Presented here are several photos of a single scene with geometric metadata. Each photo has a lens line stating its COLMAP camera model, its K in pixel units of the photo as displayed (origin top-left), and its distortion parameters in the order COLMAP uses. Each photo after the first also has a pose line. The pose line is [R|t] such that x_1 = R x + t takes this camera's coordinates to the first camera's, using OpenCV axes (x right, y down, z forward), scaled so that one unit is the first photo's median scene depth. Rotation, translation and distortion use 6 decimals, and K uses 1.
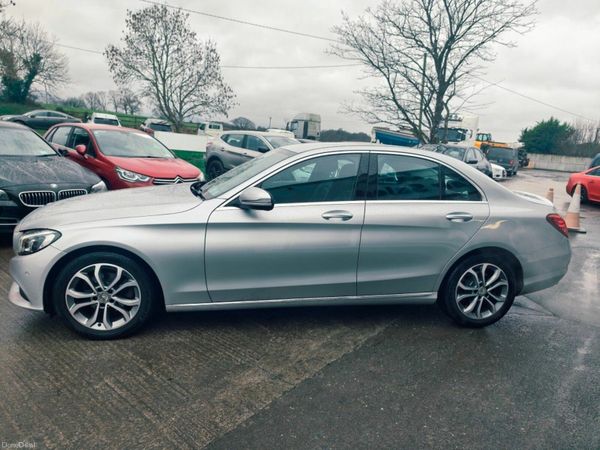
lens RADIAL K [[433.6, 0, 300.0], [0, 433.6, 225.0], [0, 0, 1]] dist [-0.001359, 0.000244]
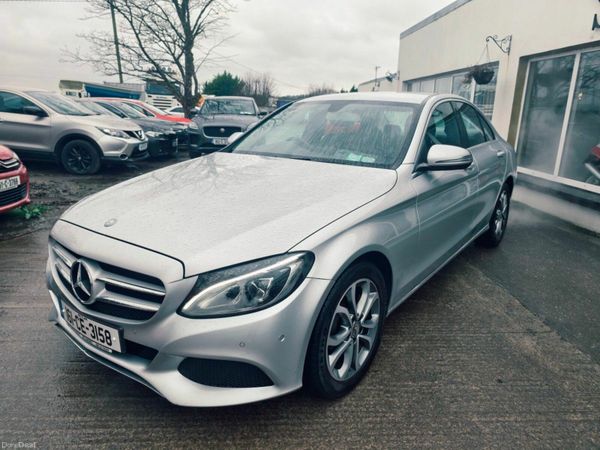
lens RADIAL K [[434.4, 0, 300.0], [0, 434.4, 225.0], [0, 0, 1]] dist [-0.006772, -0.006587]
pose [[0.727647, -0.216969, 0.650733, -0.206287], [0.152306, 0.976081, 0.155139, -0.024299], [-0.668829, -0.013776, 0.743289, 0.125543]]
